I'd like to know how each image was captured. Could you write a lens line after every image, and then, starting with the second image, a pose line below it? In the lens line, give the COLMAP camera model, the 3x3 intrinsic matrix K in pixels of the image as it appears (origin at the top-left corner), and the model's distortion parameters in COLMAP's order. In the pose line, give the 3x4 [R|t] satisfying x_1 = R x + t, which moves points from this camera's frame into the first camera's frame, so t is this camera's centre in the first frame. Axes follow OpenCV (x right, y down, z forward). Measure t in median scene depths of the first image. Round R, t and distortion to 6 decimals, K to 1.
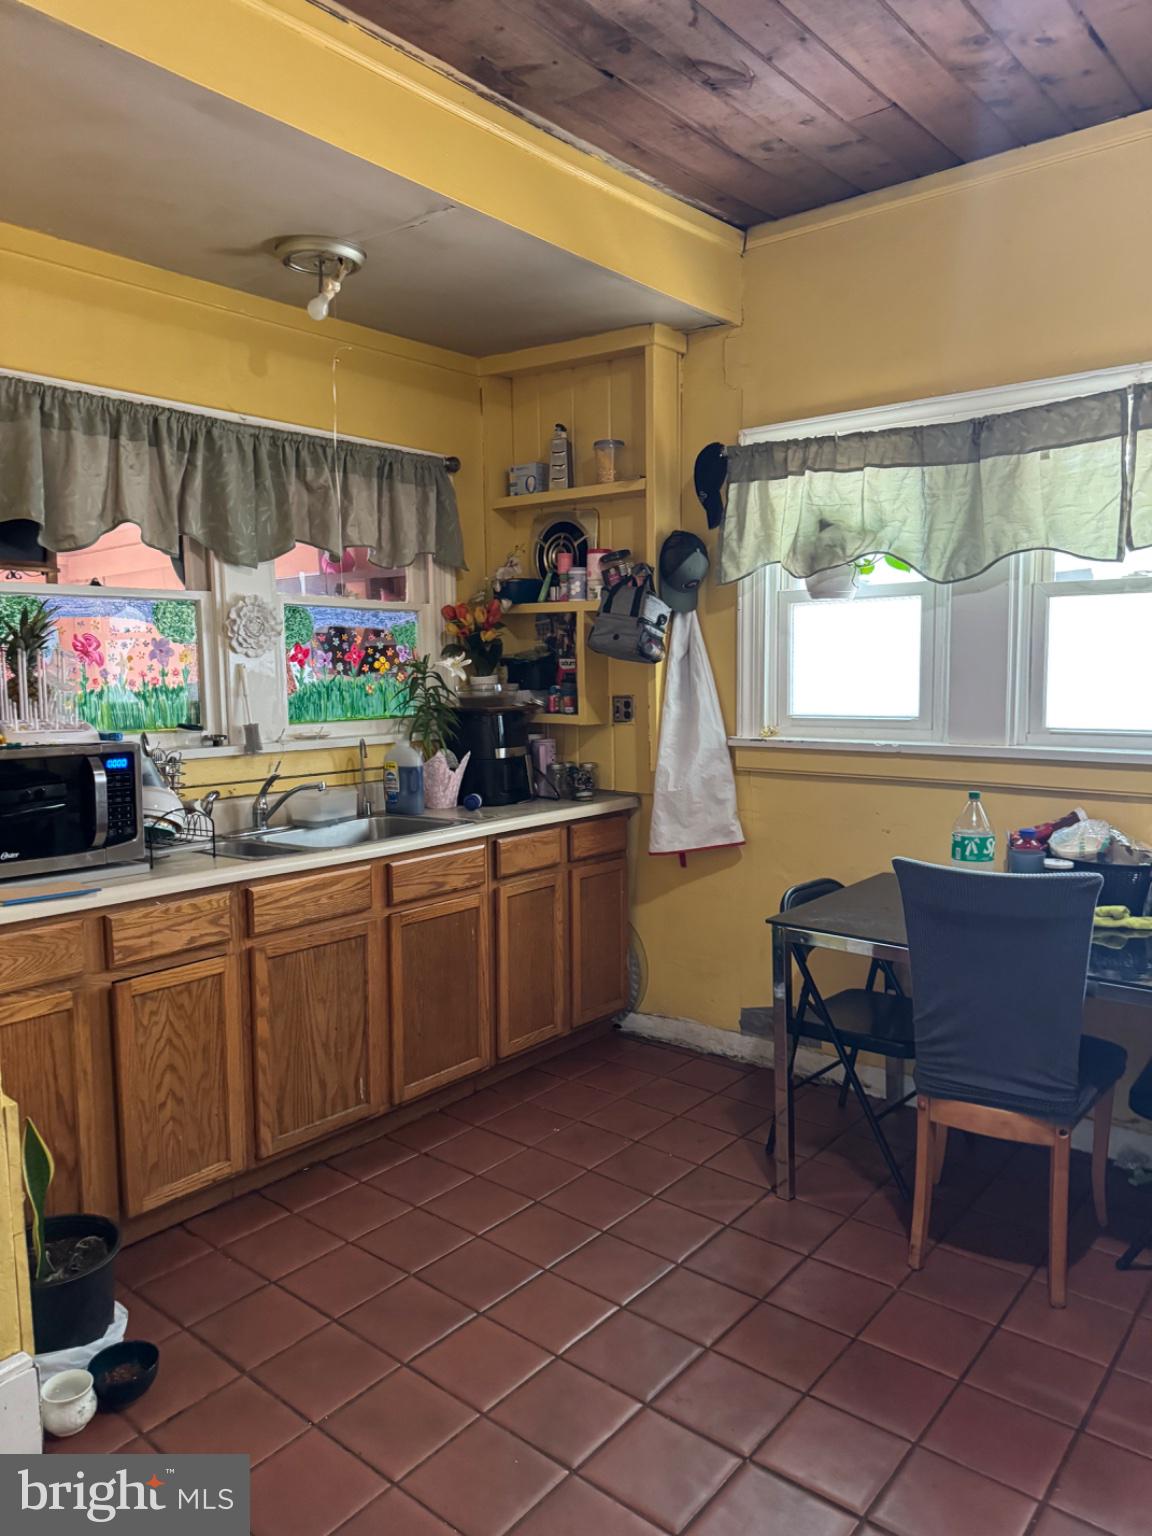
lens RADIAL K [[1076.8, 0, 576.0], [0, 1076.8, 768.0], [0, 0, 1]] dist [0.034442, -0.002330]
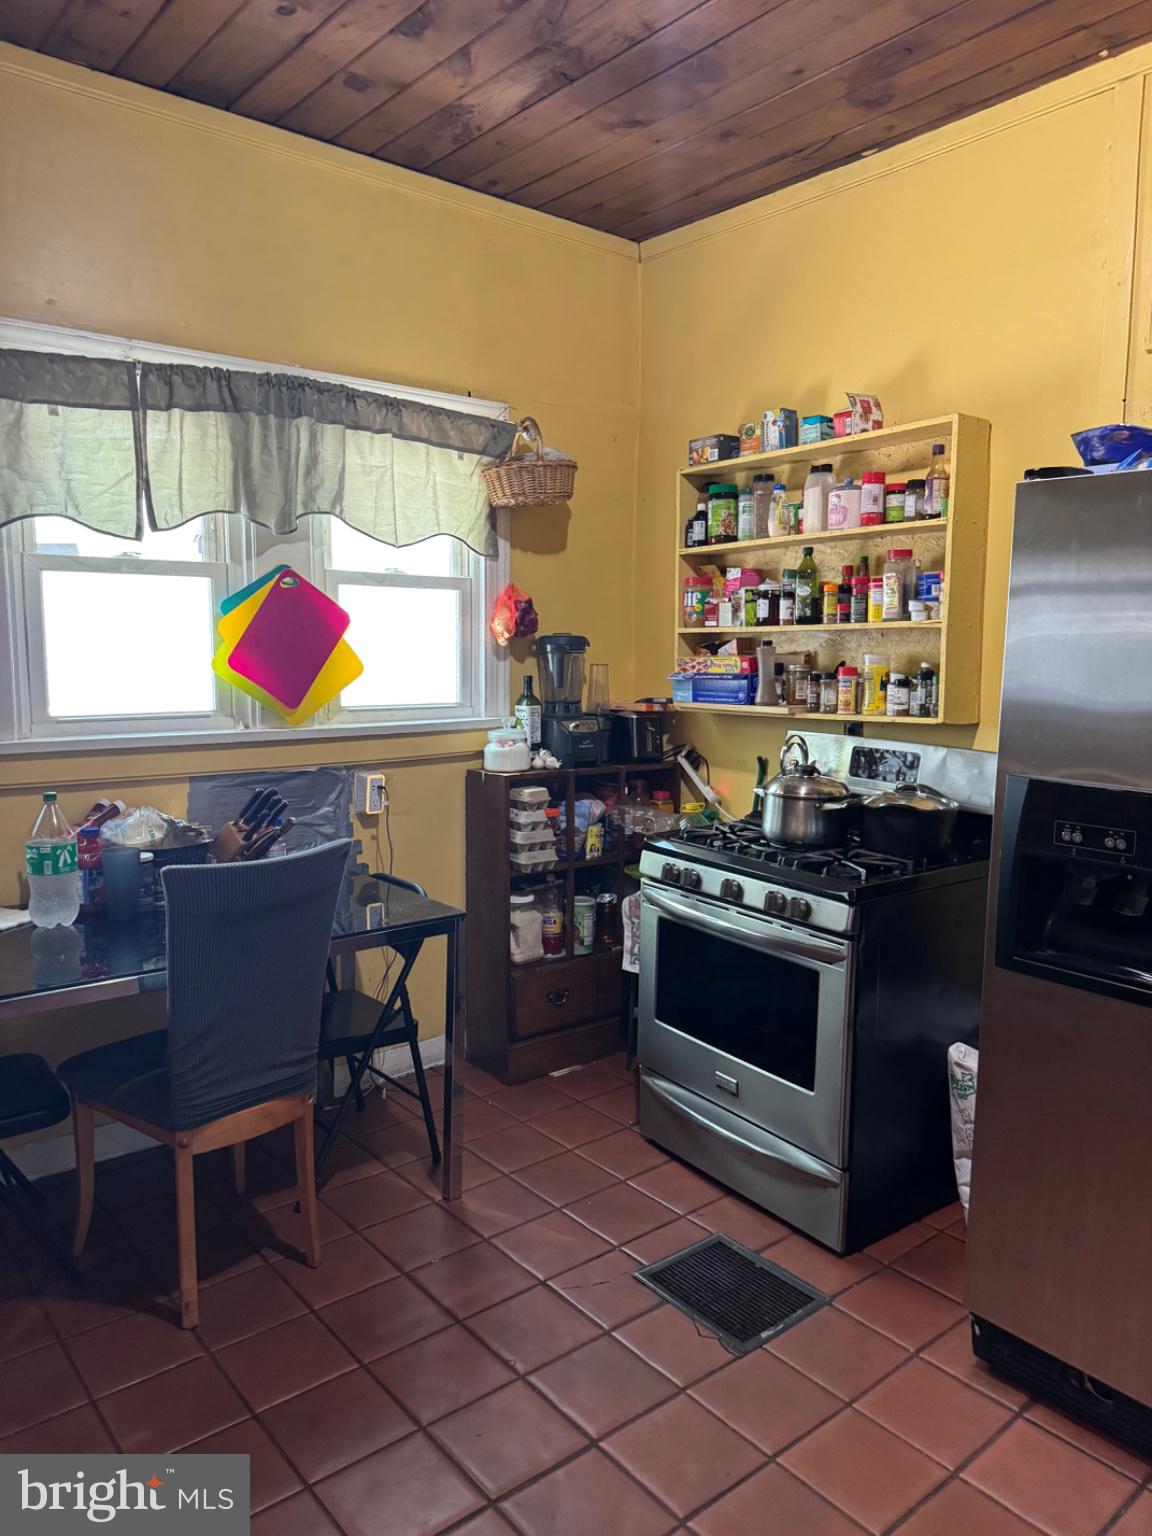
lens RADIAL K [[1101.0, 0, 576.0], [0, 1101.0, 768.0], [0, 0, 1]] dist [0.036888, -0.031065]
pose [[0.246572, -0.100828, 0.963865, -0.378638], [0.083313, 0.993096, 0.082573, -0.036090], [-0.965537, 0.059942, 0.253270, 0.376769]]
